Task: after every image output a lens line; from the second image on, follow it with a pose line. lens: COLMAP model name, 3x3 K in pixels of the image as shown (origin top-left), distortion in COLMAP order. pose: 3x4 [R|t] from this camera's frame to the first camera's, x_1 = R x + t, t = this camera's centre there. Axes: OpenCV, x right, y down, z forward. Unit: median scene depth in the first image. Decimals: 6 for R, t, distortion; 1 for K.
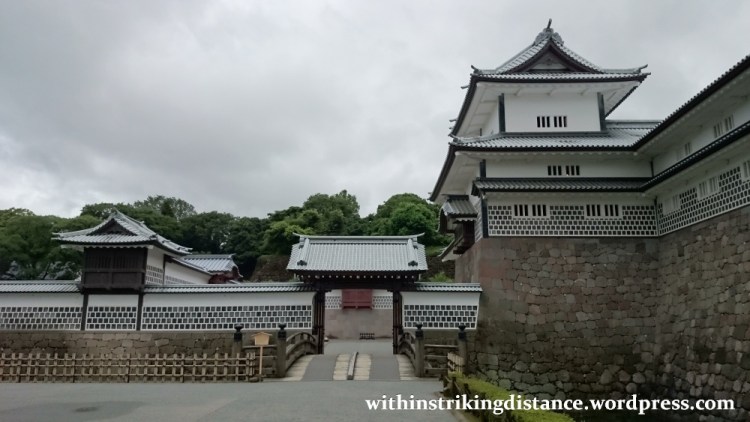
lens RADIAL K [[576.9, 0, 378.0], [0, 576.9, 216.4], [0, 0, 1]] dist [0.172071, -0.310012]
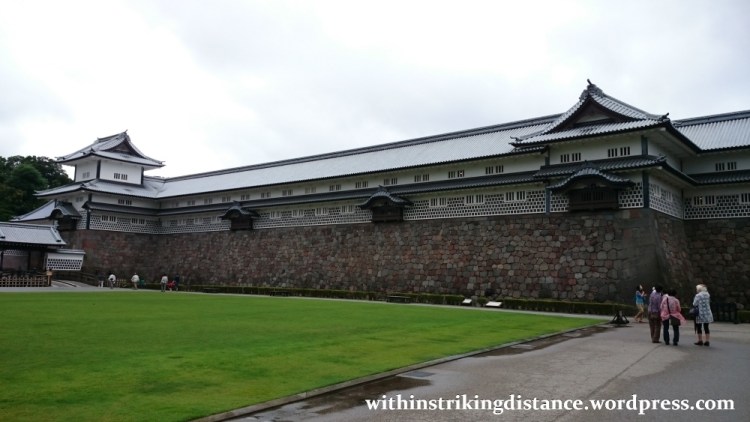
lens RADIAL K [[576.9, 0, 378.0], [0, 576.9, 216.4], [0, 0, 1]] dist [0.172071, -0.310012]
pose [[0.614757, 0.093873, 0.783111, -0.911781], [-0.184341, 0.982493, 0.026938, -0.280145], [-0.766872, -0.160920, 0.621299, -1.249088]]
